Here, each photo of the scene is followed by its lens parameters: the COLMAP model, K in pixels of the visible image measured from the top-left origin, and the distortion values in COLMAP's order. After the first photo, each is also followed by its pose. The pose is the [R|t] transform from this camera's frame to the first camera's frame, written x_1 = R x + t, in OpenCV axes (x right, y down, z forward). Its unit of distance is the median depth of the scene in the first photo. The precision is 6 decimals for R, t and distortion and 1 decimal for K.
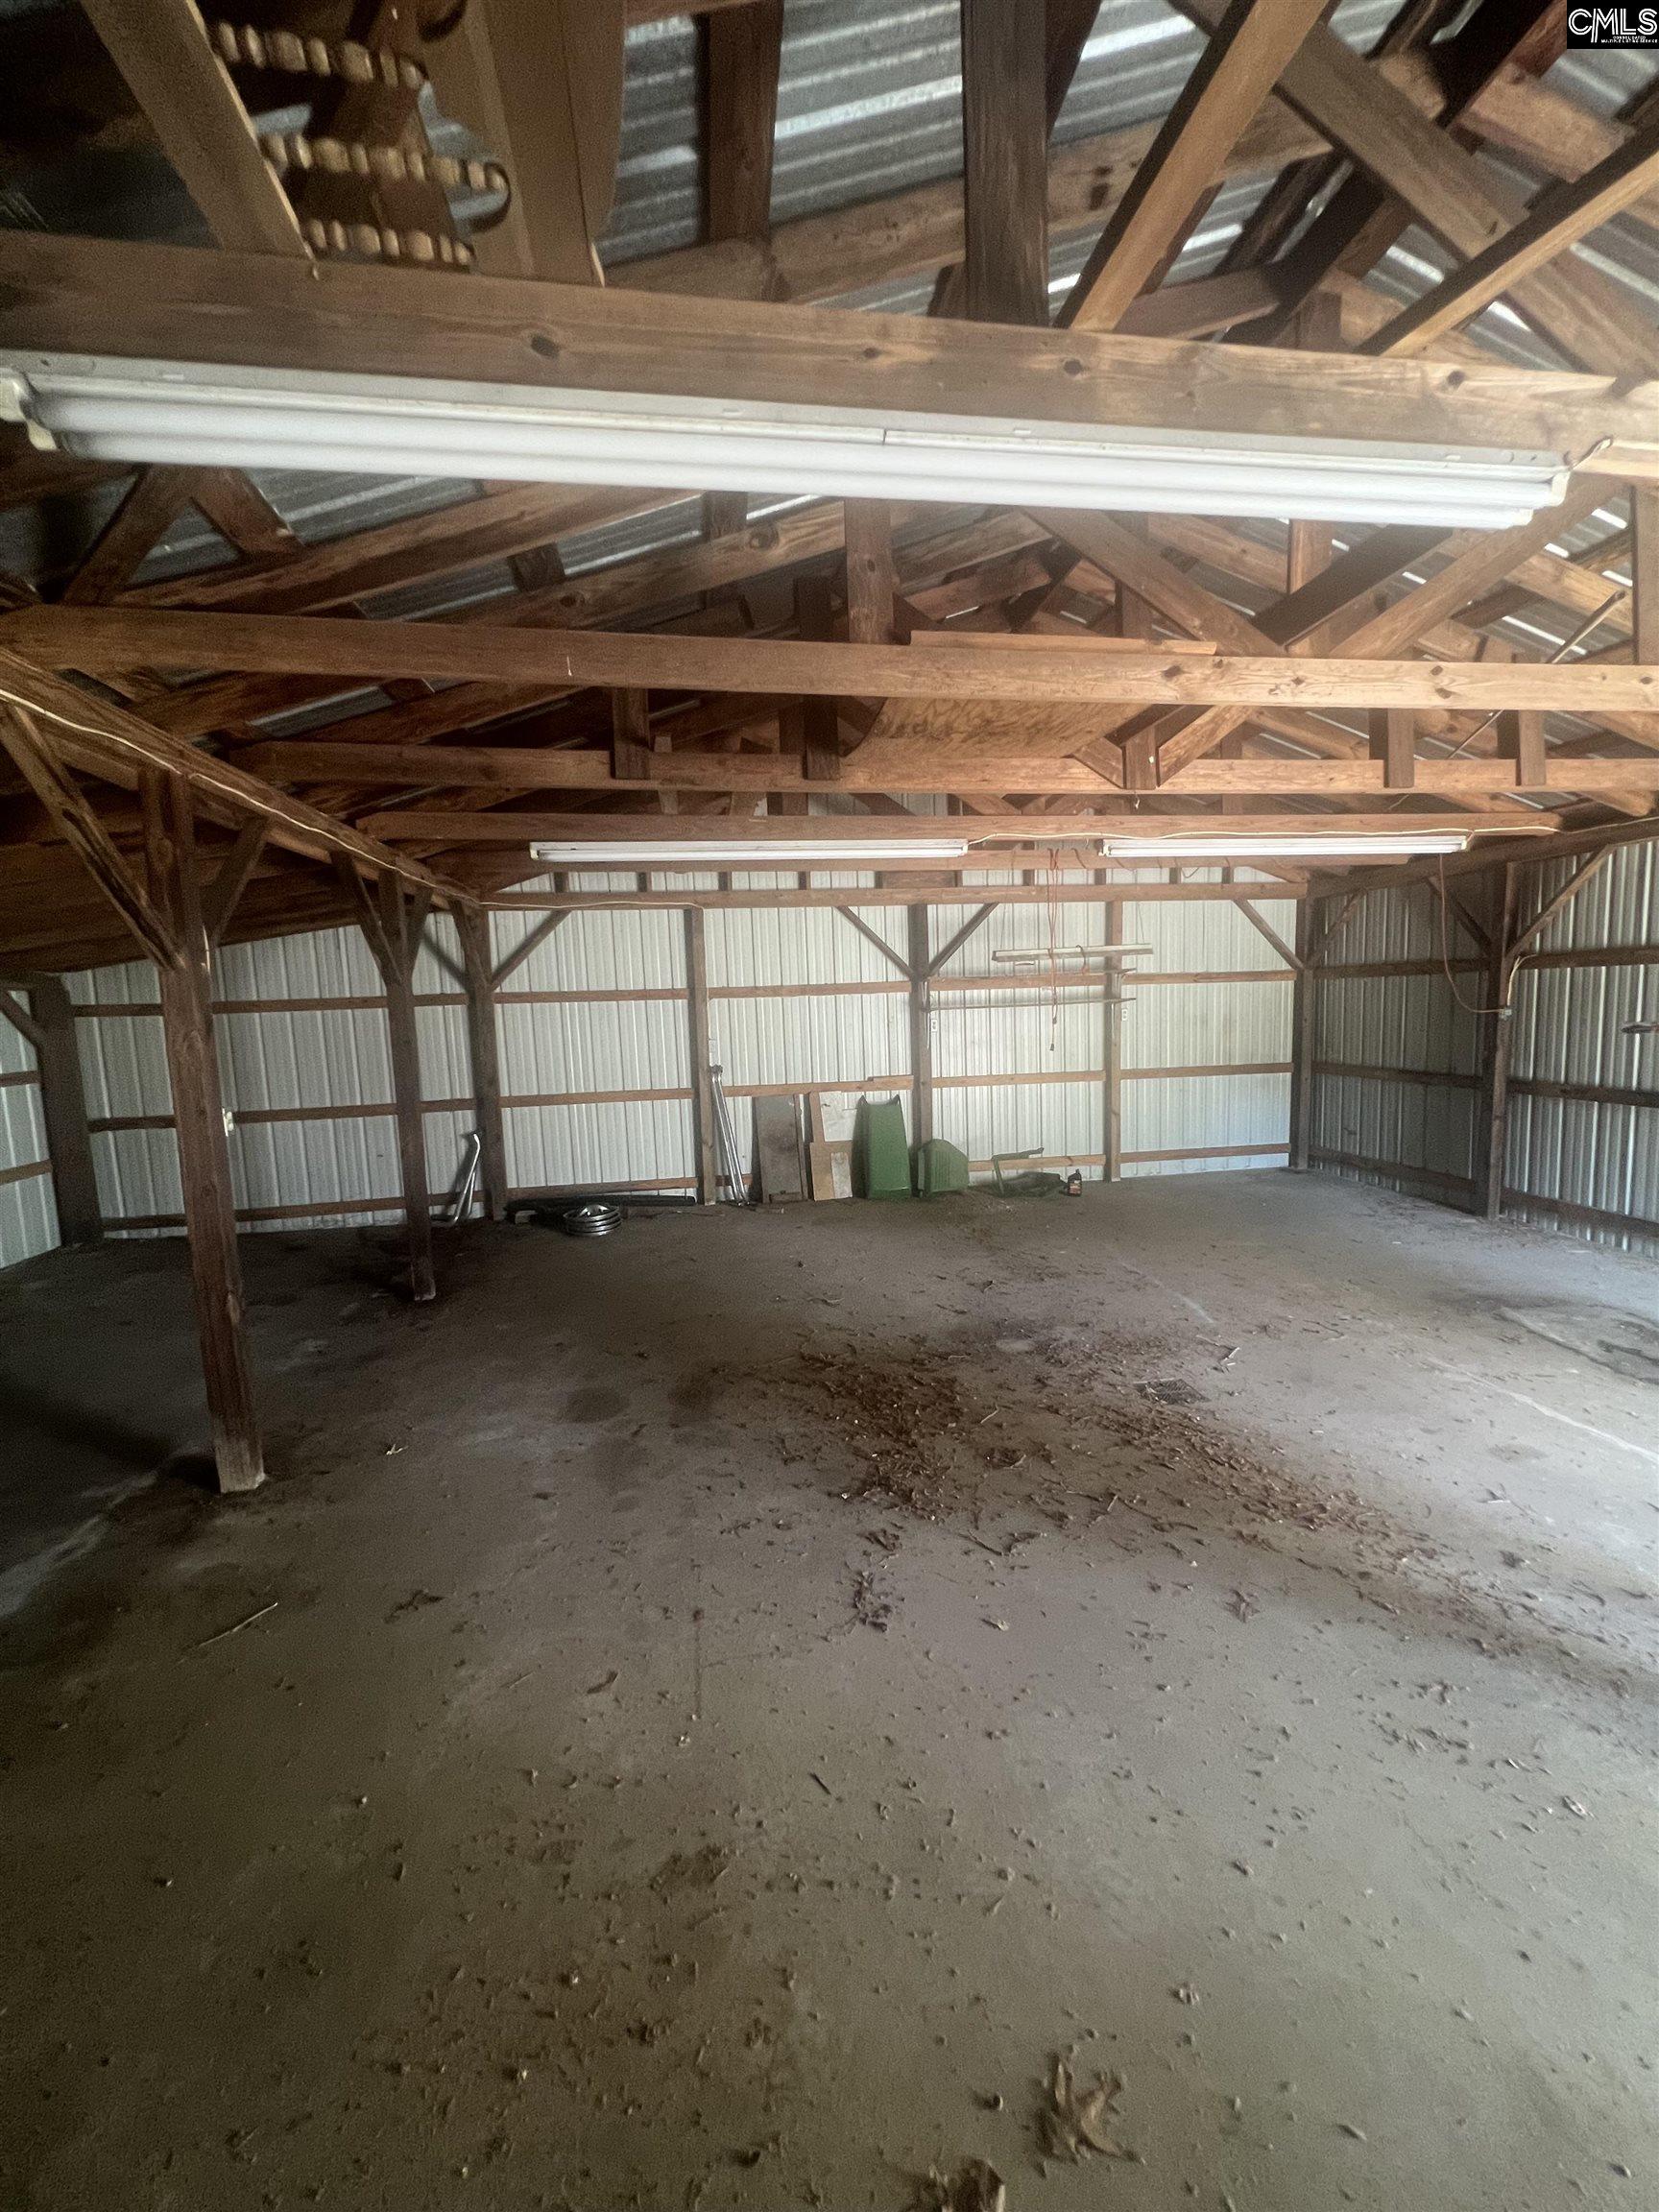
lens RADIAL K [[879.1, 0, 827.0], [0, 879.1, 1097.9], [0, 0, 1]] dist [-0.004375, 0.000465]
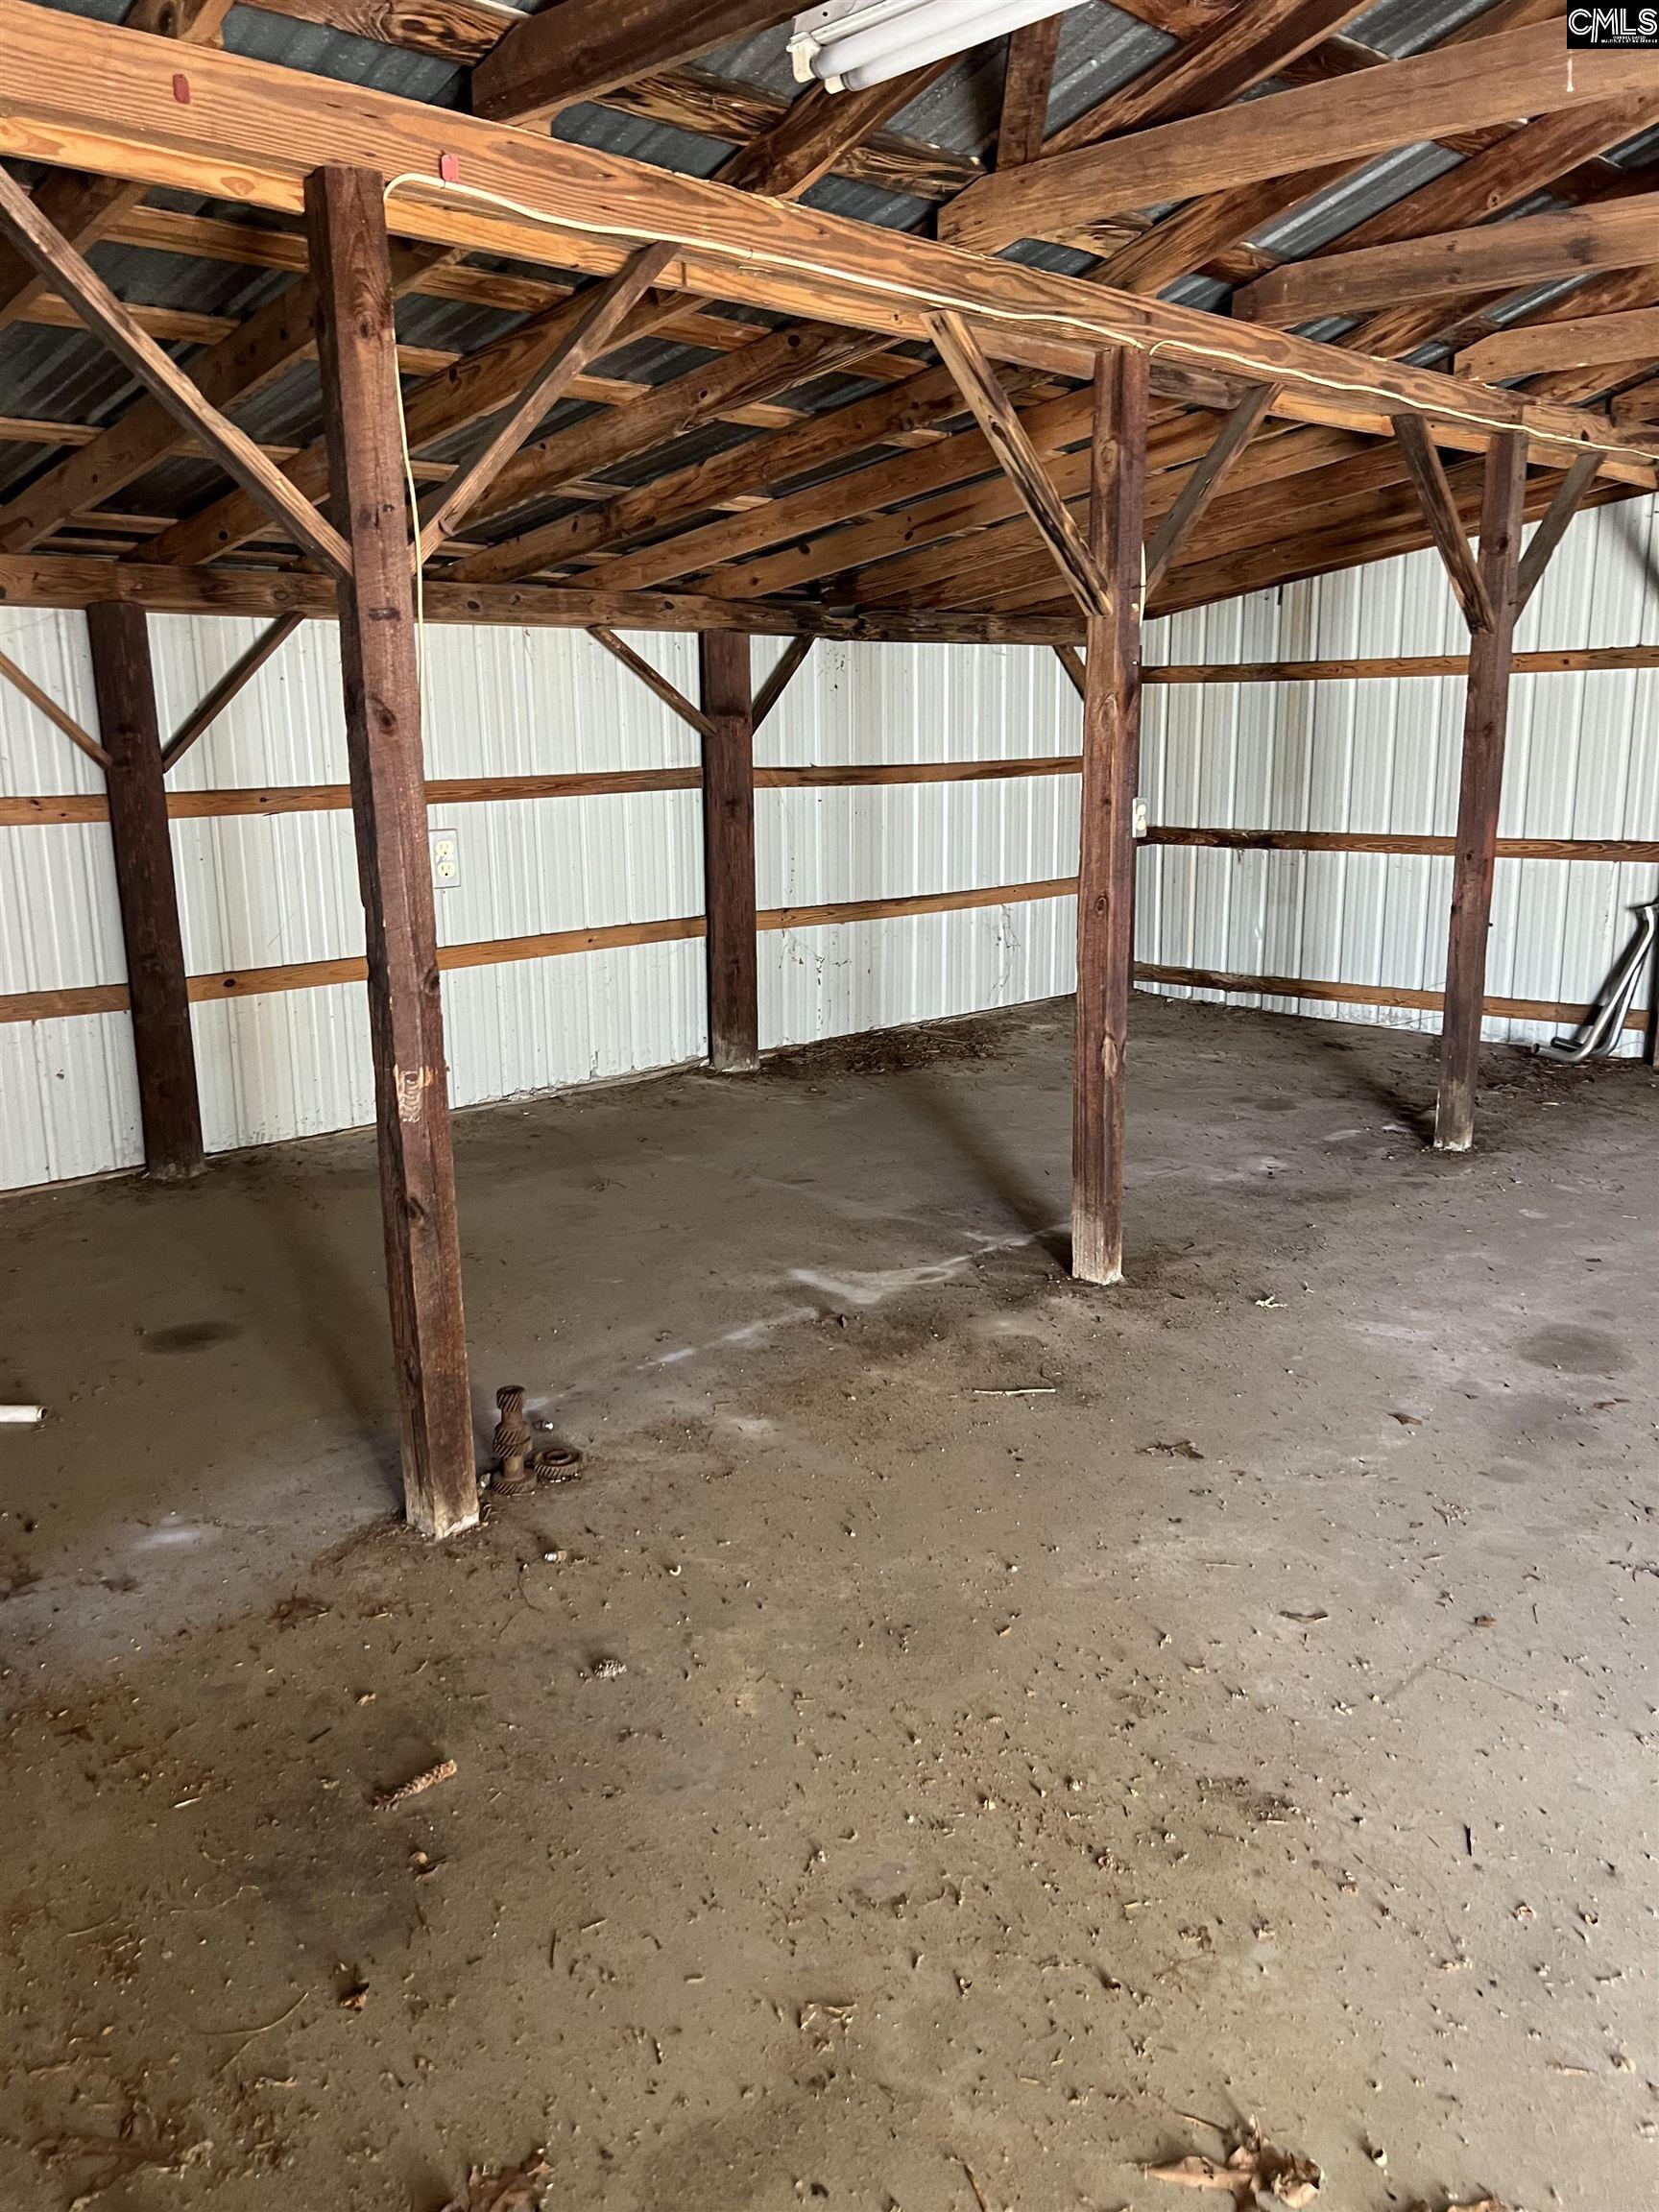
lens RADIAL K [[1682.6, 0, 830.0], [0, 1682.6, 1107.9], [0, 0, 1]] dist [0.005043, -0.020751]
pose [[0.568166, 0.208396, -0.796089, 0.399820], [-0.089816, 0.977328, 0.191738, 0.018145], [0.817998, -0.037437, 0.574002, -0.077794]]
